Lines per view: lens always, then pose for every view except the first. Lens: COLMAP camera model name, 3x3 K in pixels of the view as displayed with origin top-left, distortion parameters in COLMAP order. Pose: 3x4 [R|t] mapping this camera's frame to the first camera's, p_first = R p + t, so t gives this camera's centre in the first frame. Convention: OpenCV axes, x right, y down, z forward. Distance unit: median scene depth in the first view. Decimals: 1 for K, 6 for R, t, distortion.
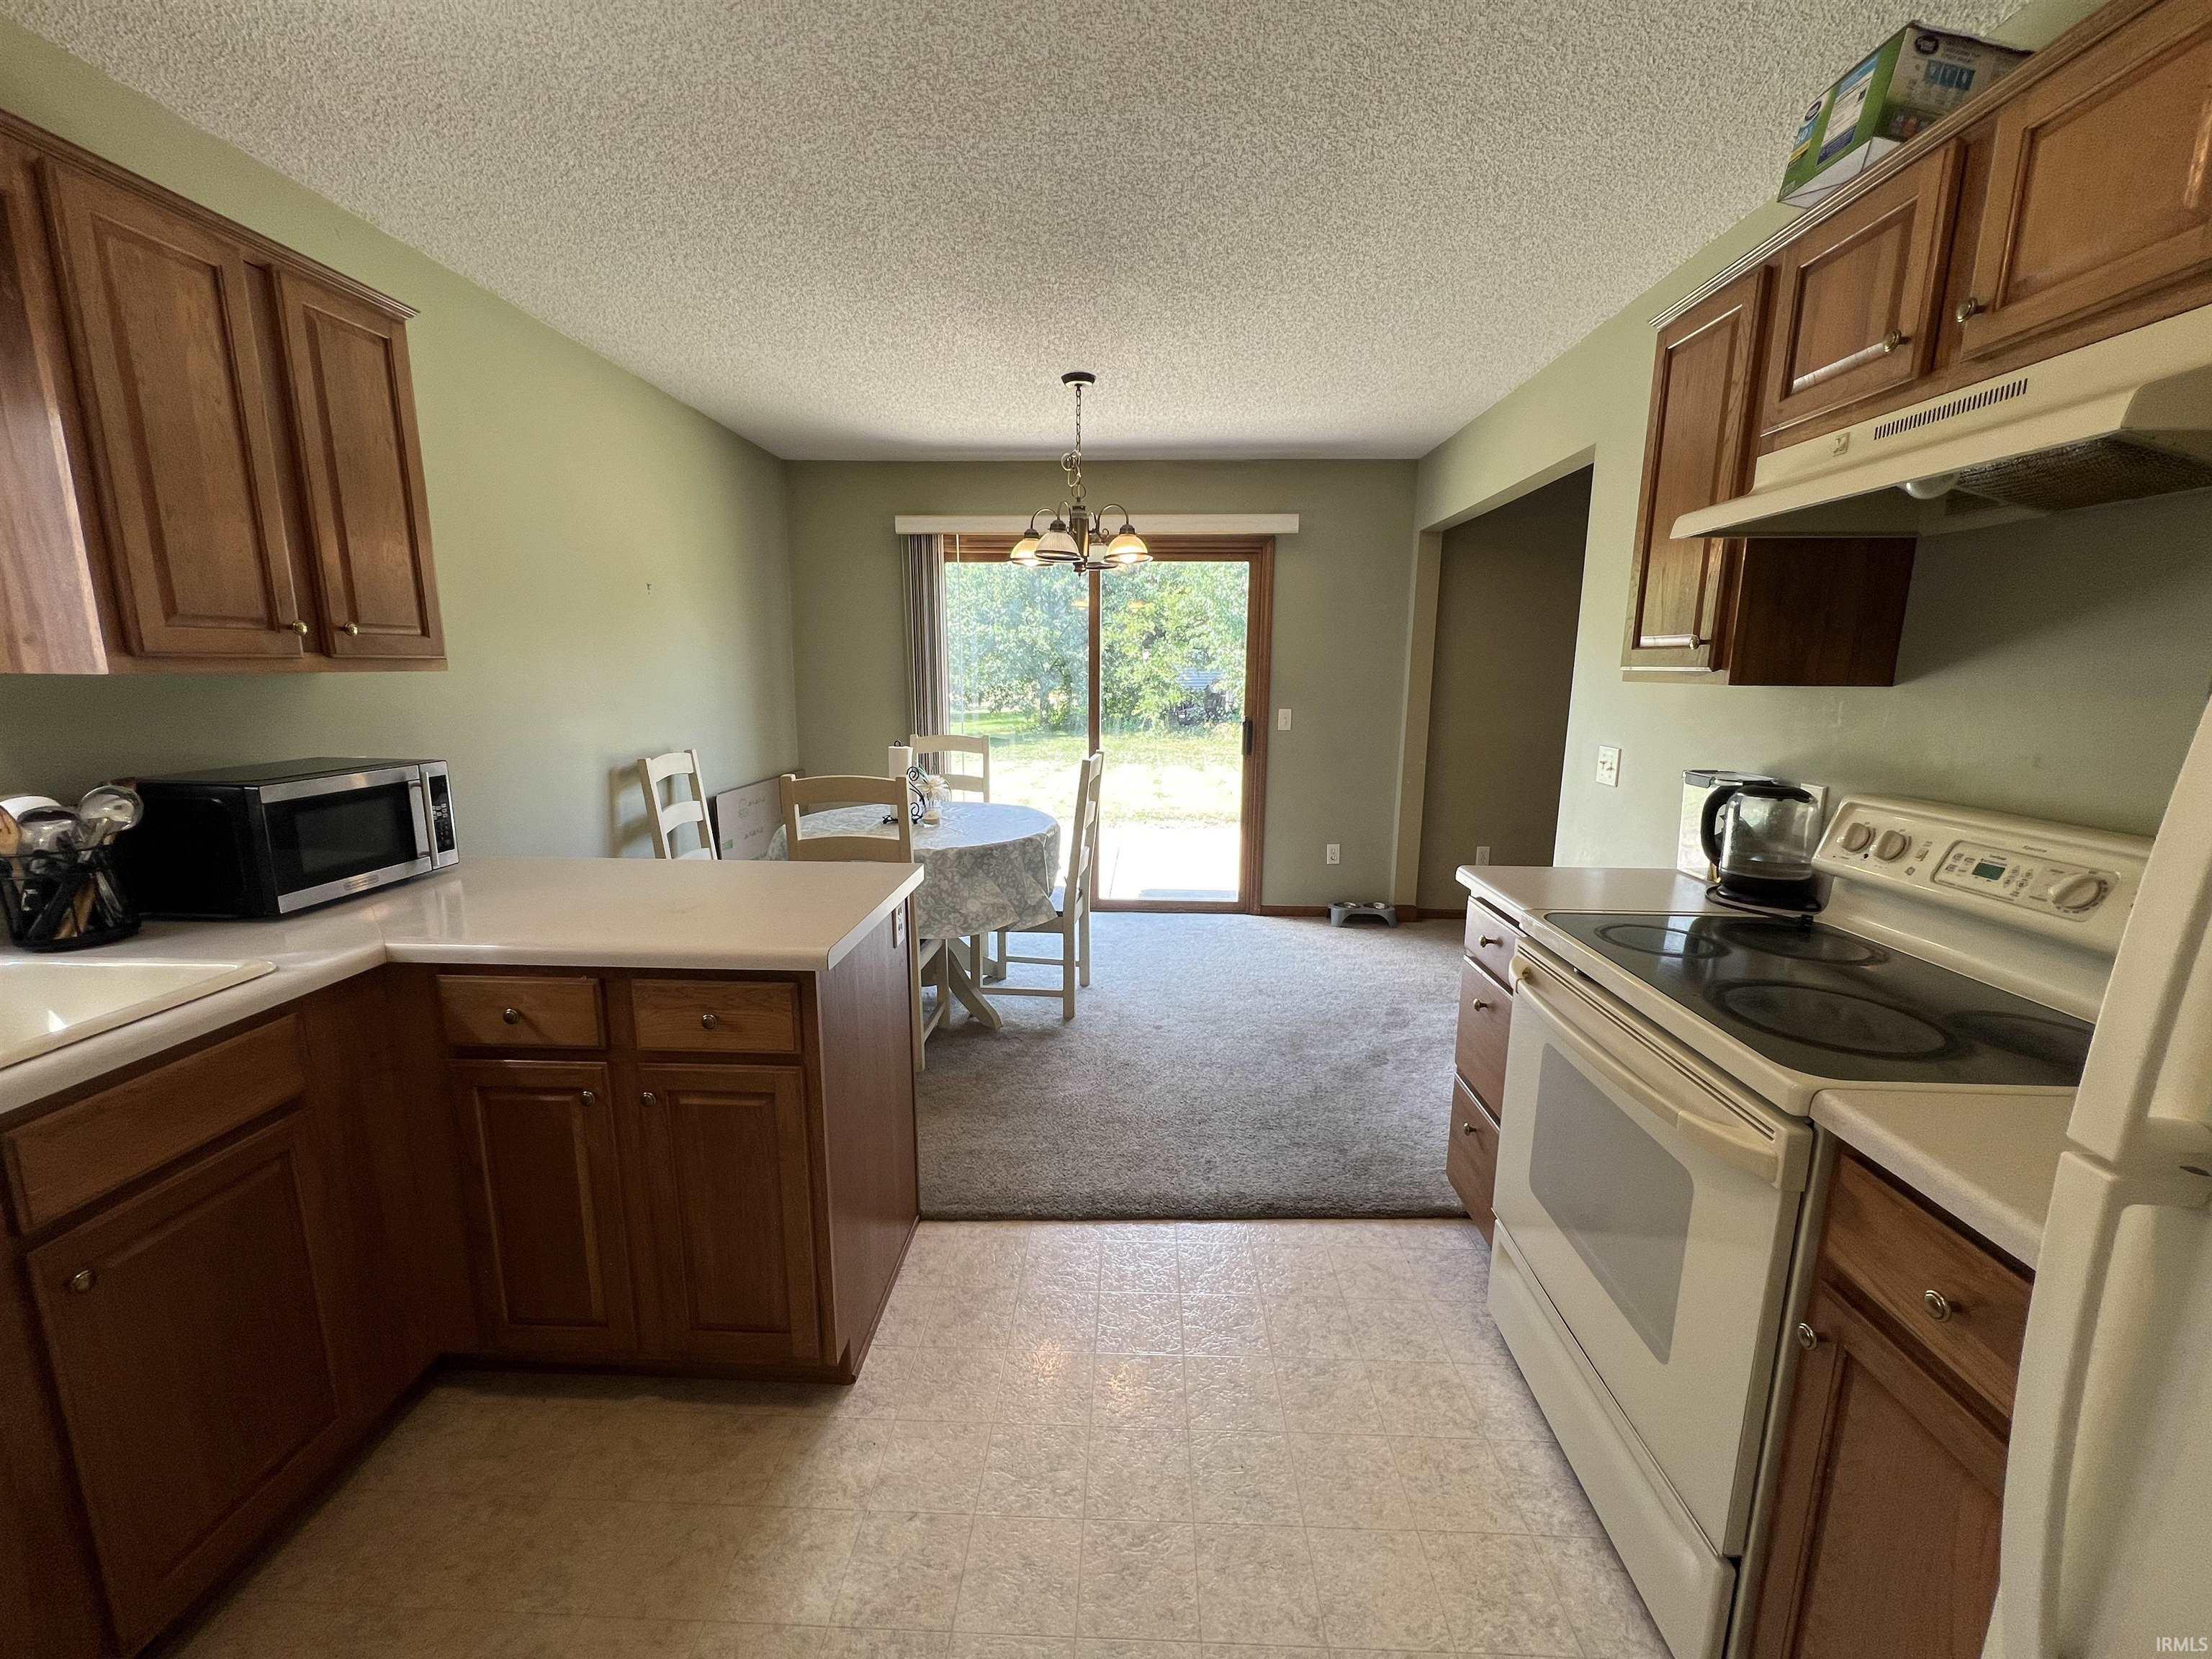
lens RADIAL K [[880.1, 0, 1100.1], [0, 880.1, 829.2], [0, 0, 1]] dist [0.002602, 0.000305]
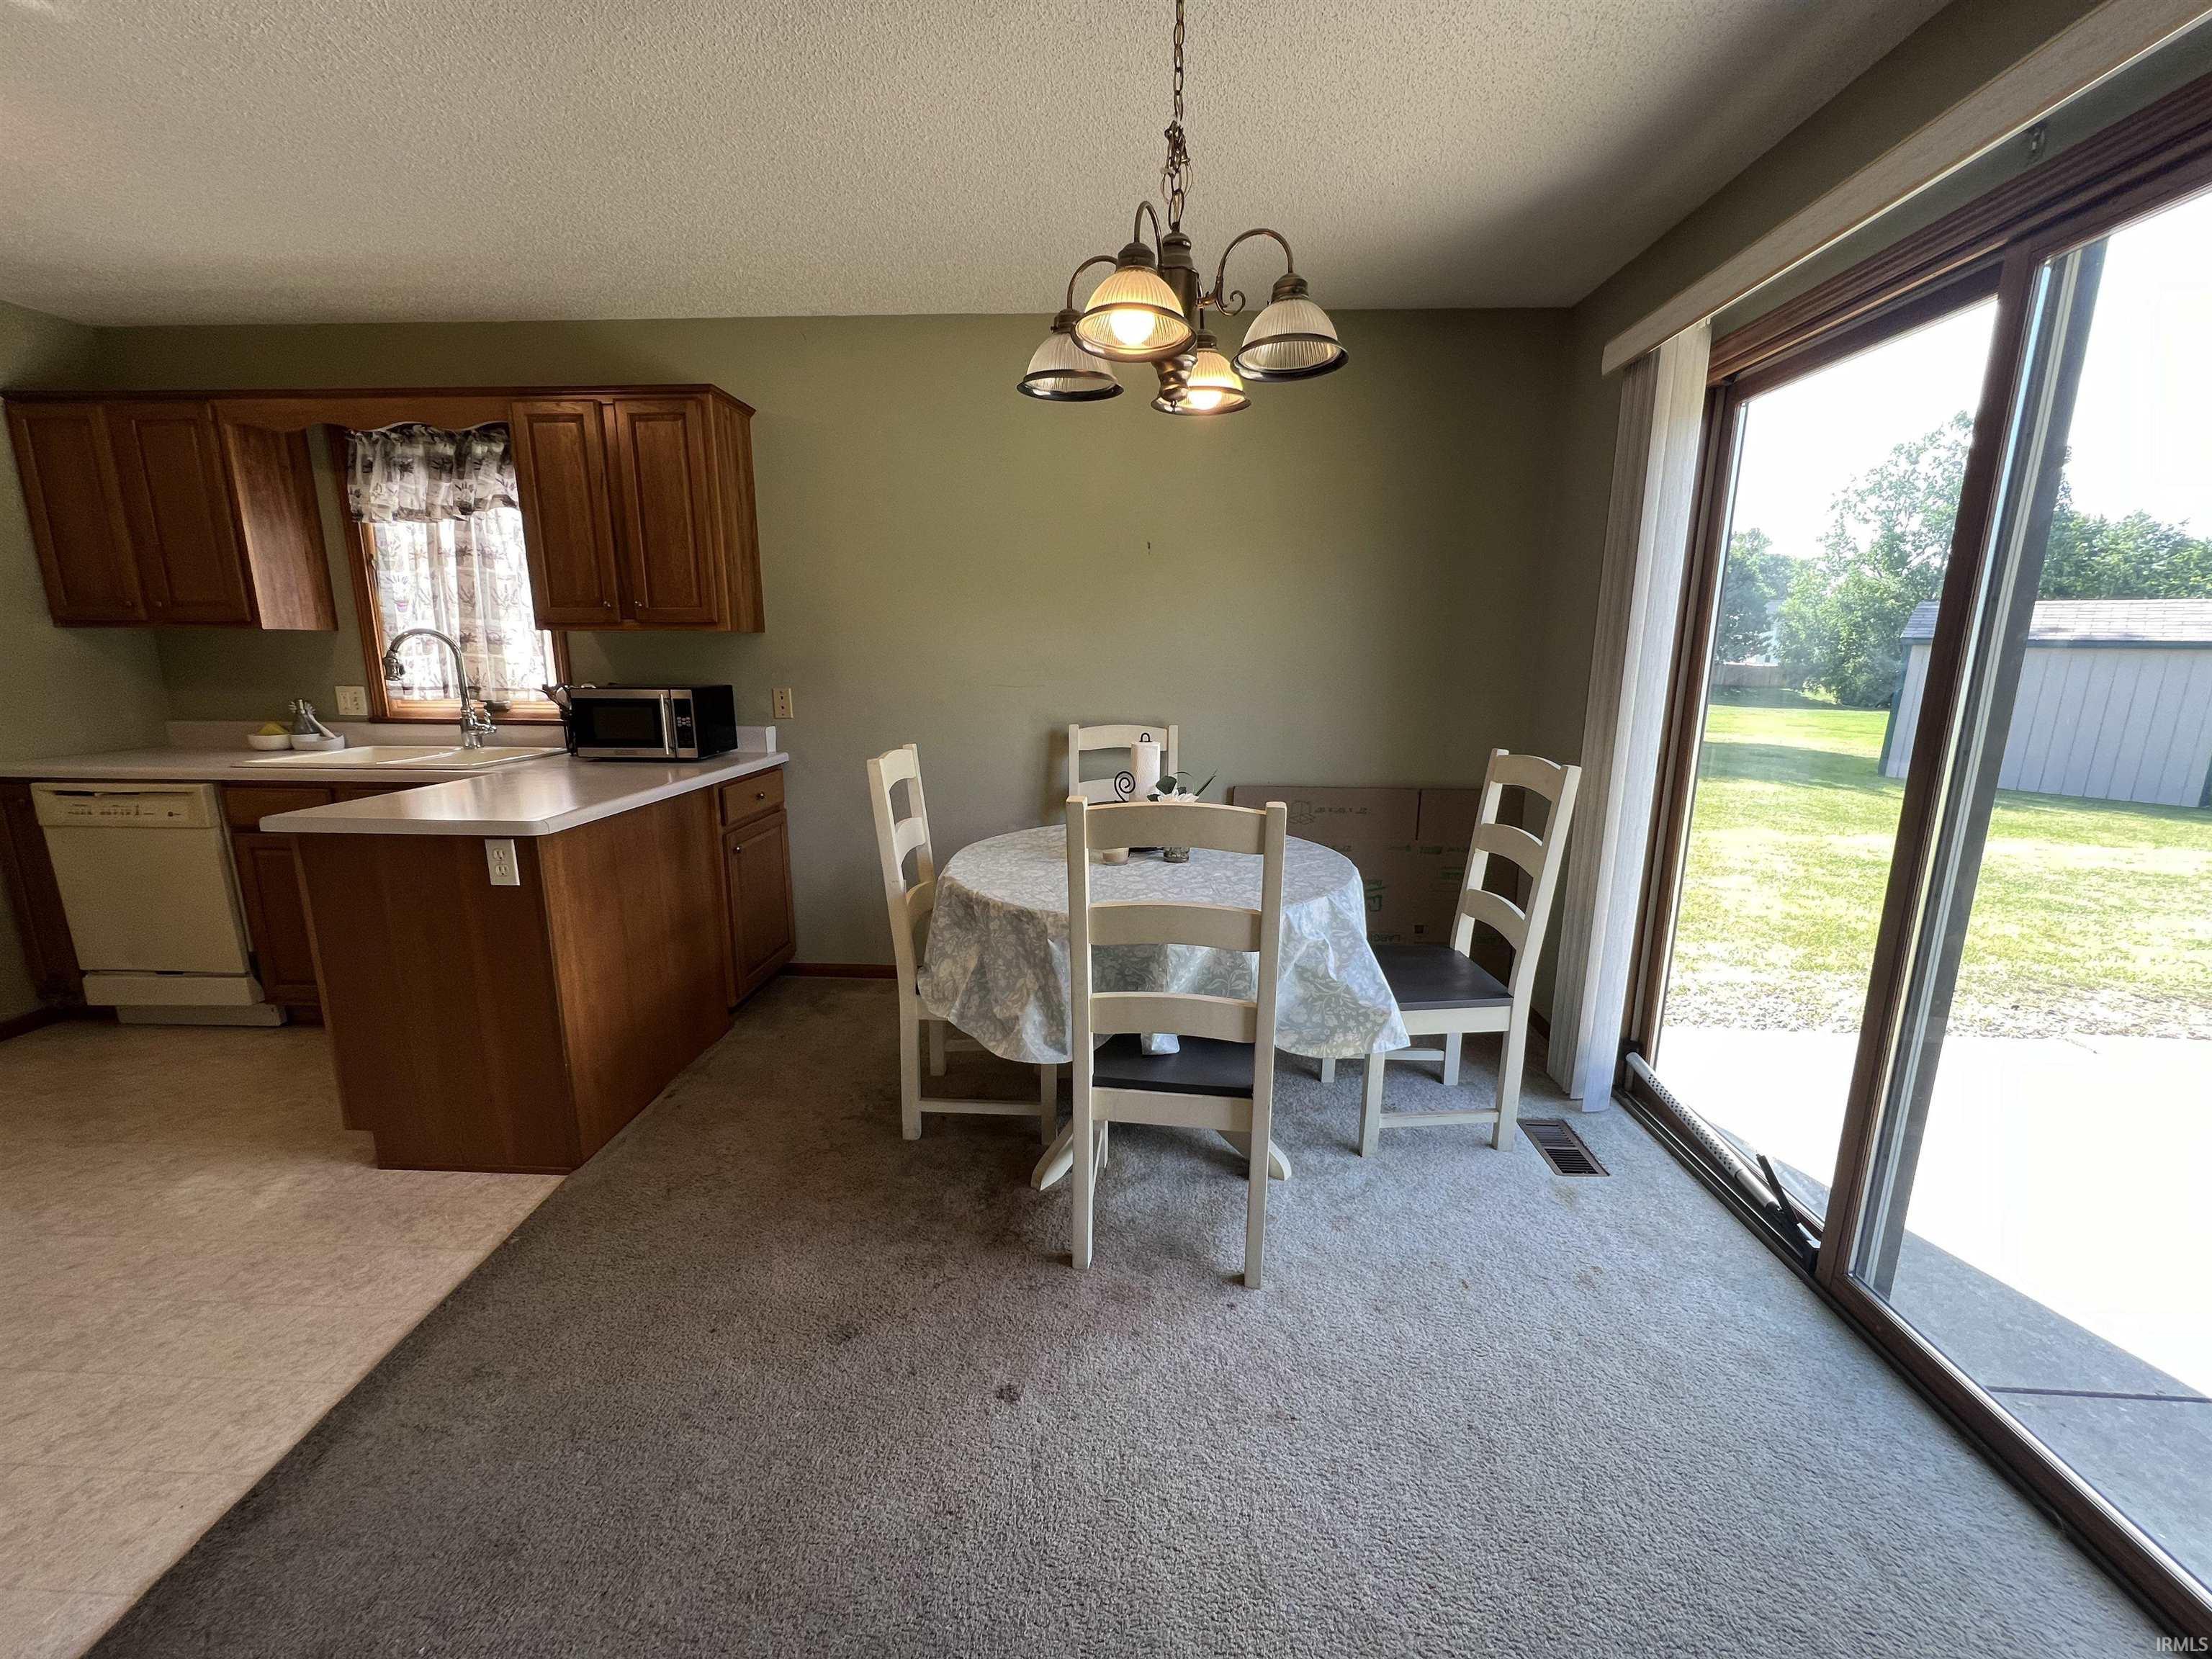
lens RADIAL K [[880.1, 0, 1100.1], [0, 880.1, 829.2], [0, 0, 1]] dist [0.002602, 0.000305]
pose [[-0.008675, 0.192060, -0.981345, 1.325977], [-0.181877, 0.964709, 0.190412, -0.439680], [0.983283, 0.180135, 0.026563, 2.856579]]
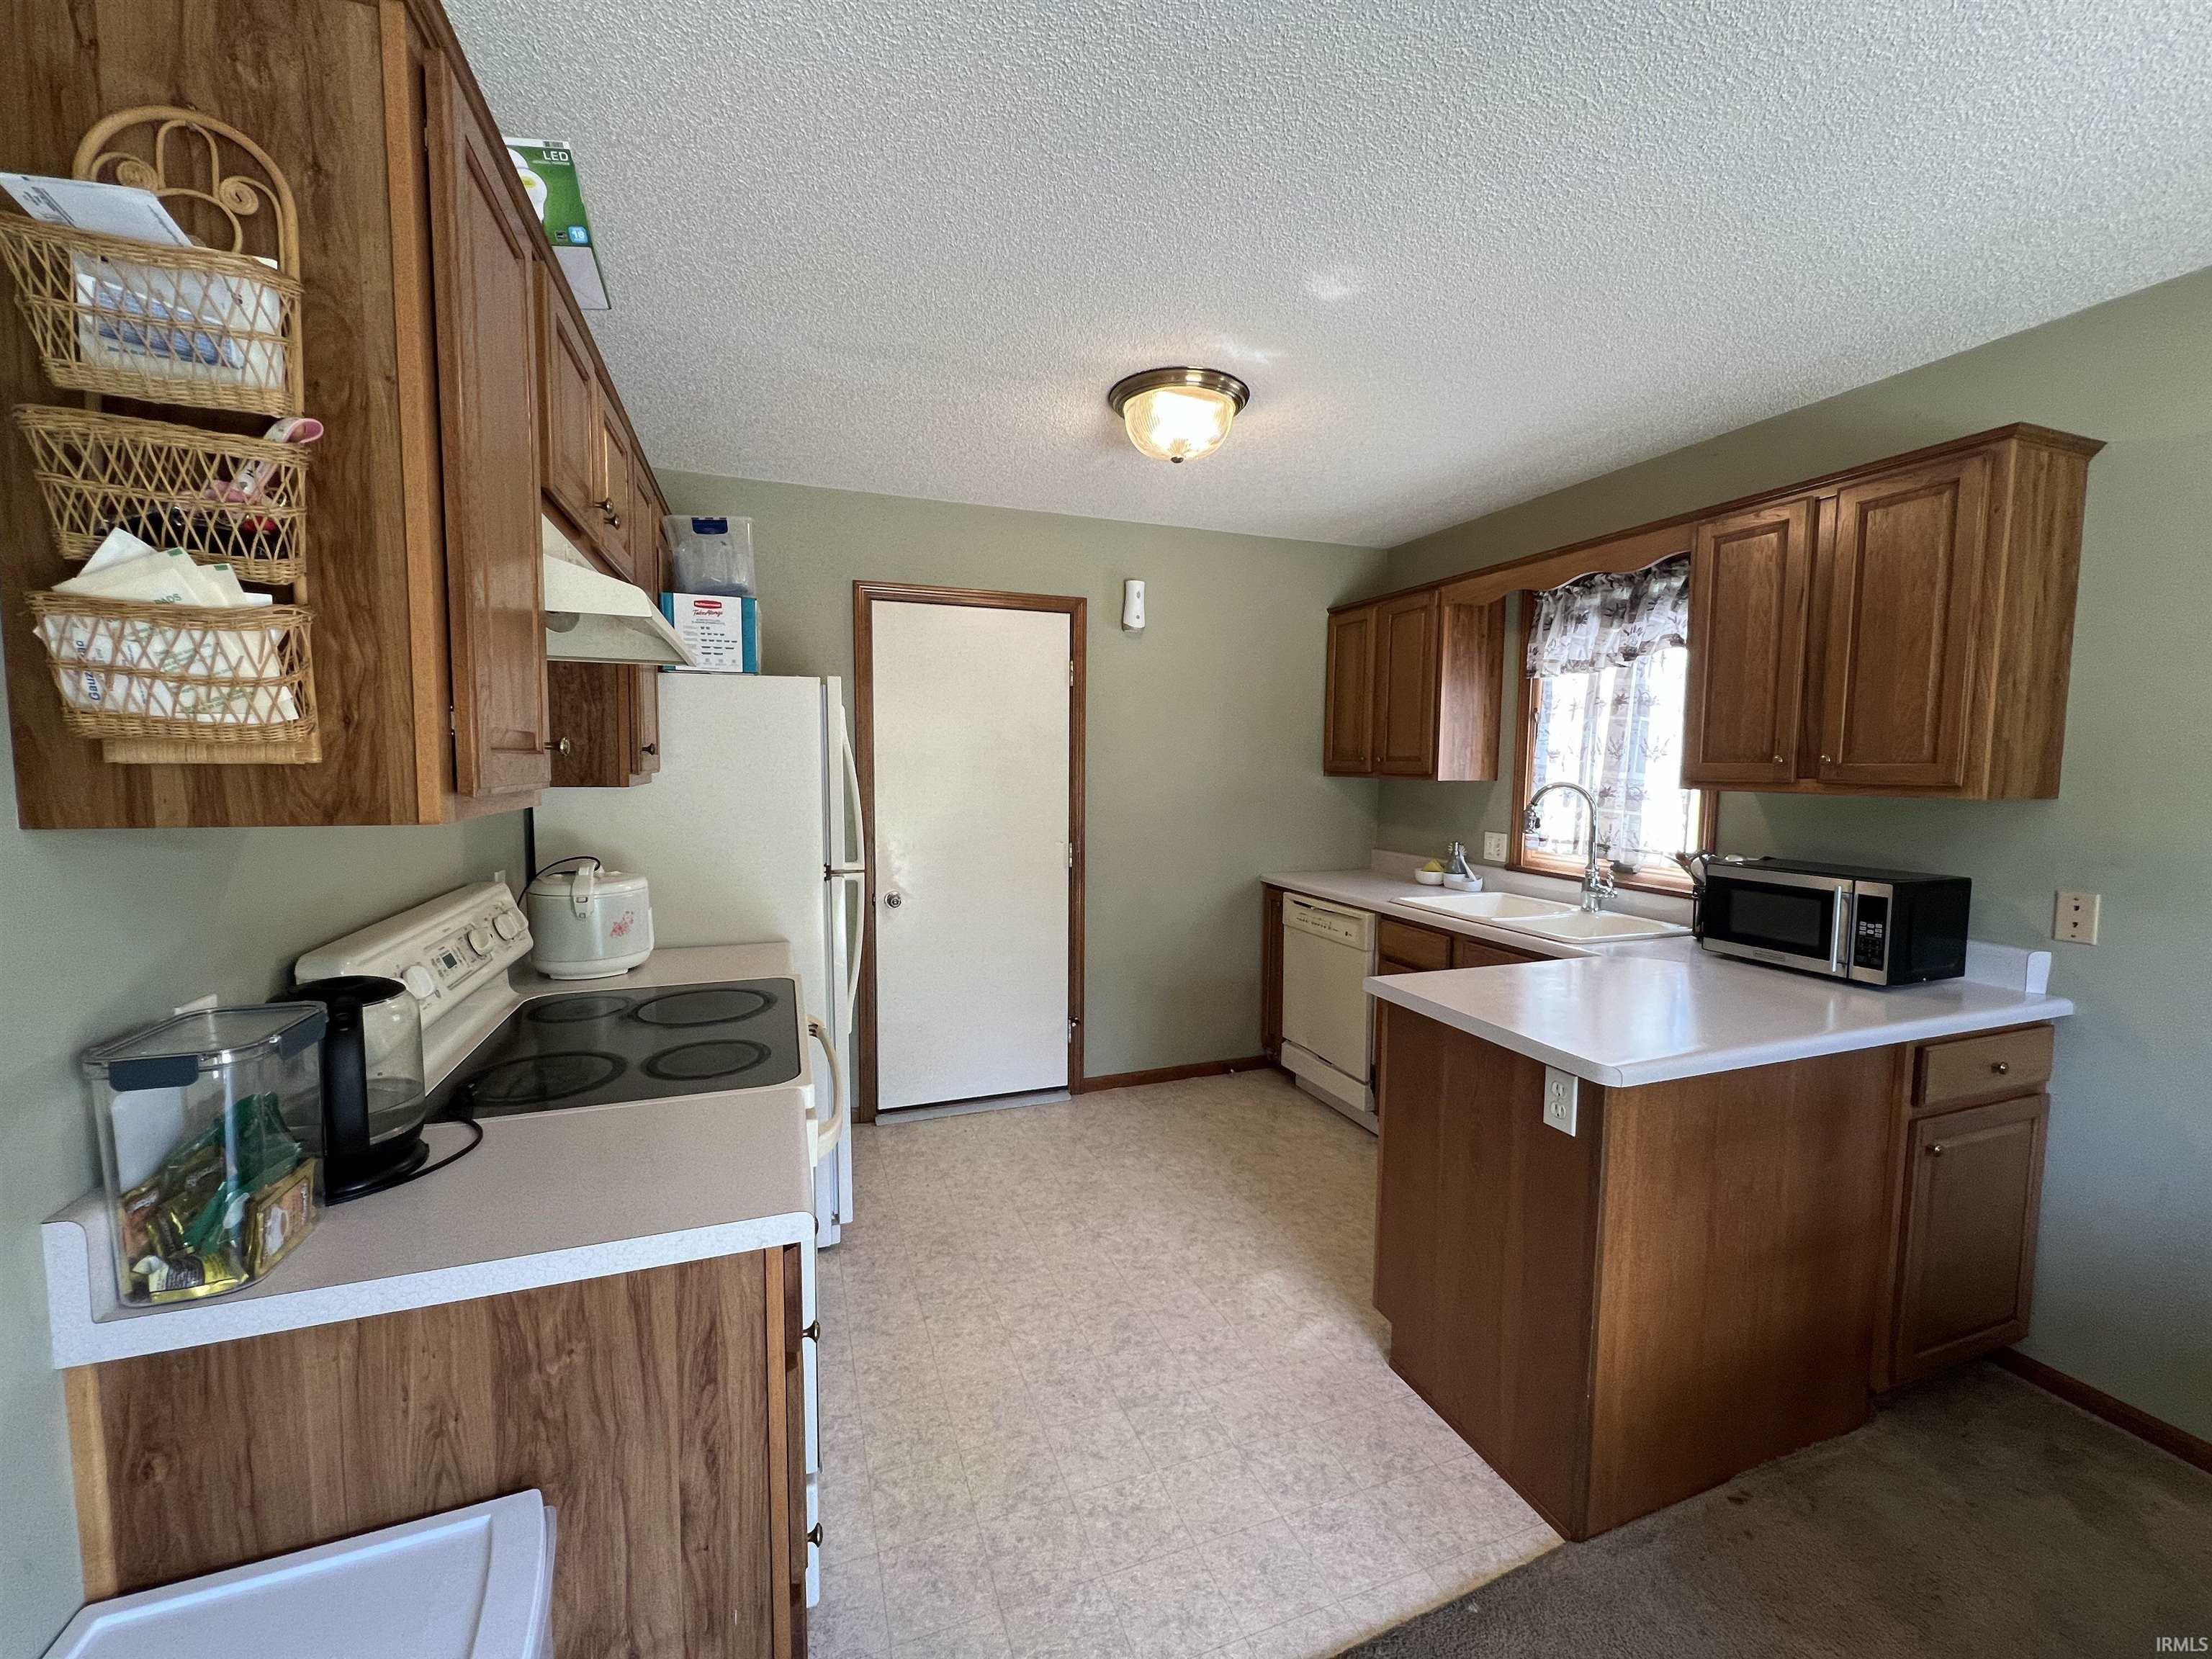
lens RADIAL K [[883.8, 0, 1106.0], [0, 883.8, 829.5], [0, 0, 1]] dist [-0.002882, -0.000013]
pose [[-0.920807, 0.012908, -0.389804, 0.807835], [-0.086753, 0.967635, 0.236974, -0.502501], [0.380247, 0.252024, -0.889885, 2.593417]]
